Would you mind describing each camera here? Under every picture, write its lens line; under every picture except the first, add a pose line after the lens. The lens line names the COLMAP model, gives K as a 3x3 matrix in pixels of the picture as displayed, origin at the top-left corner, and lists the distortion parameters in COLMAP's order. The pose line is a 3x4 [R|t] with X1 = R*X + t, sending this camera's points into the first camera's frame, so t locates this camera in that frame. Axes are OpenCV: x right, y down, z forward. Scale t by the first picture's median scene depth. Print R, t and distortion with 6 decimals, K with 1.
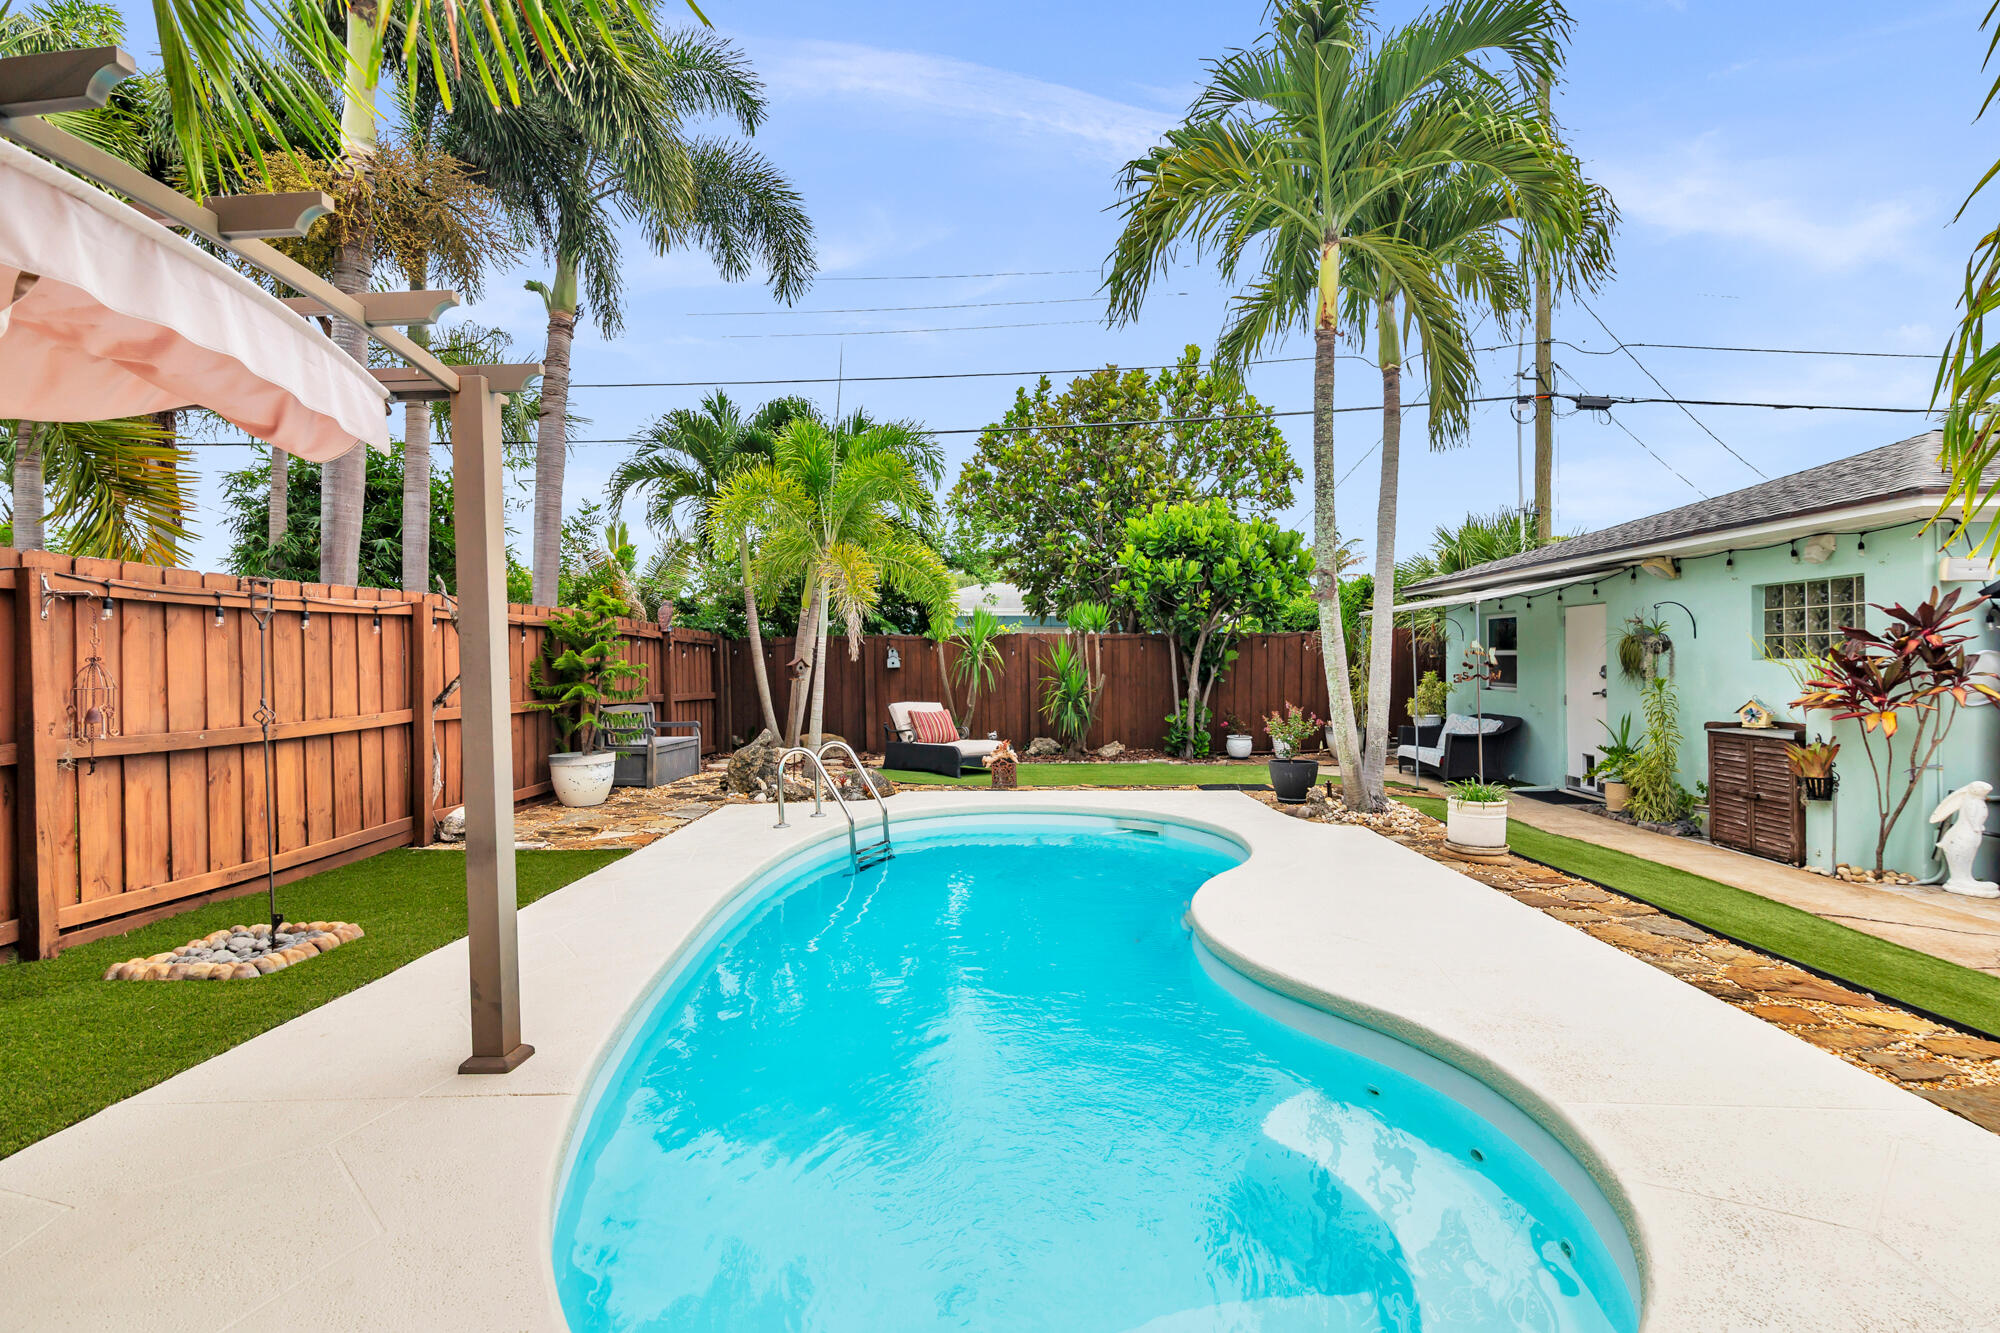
lens RADIAL K [[909.5, 0, 977.2], [0, 909.5, 663.3], [0, 0, 1]] dist [0.000283, -0.000352]
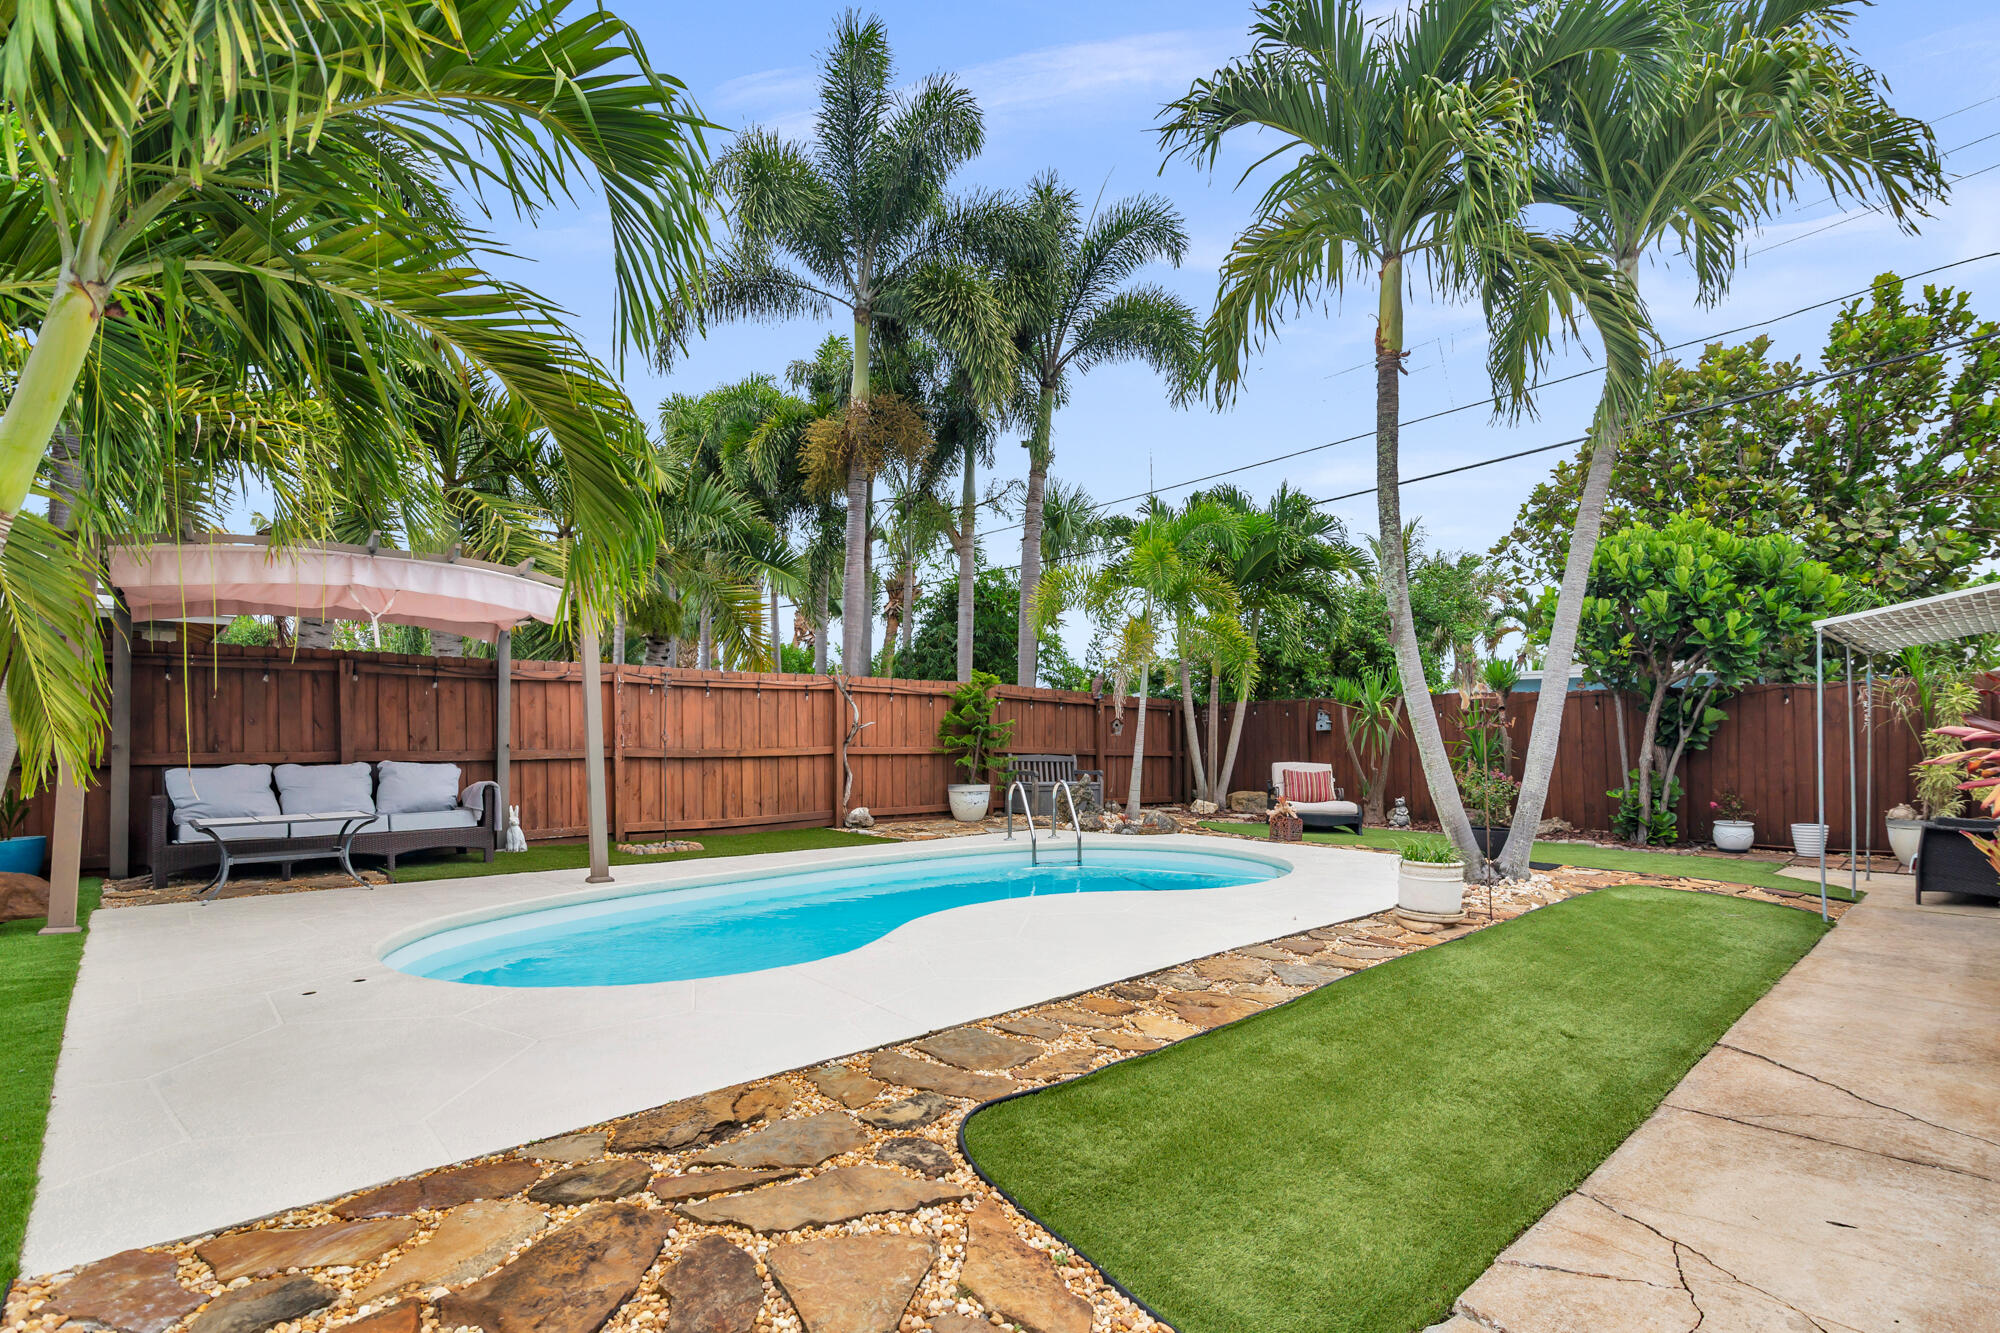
lens RADIAL K [[909.5, 0, 982.3], [0, 909.5, 734.9], [0, 0, 1]] dist [0.000283, -0.000352]
pose [[0.683953, 0.007648, -0.729486, 0.757614], [-0.010573, 0.999944, 0.000570, 0.025729], [0.729449, 0.007323, 0.683996, 0.057889]]
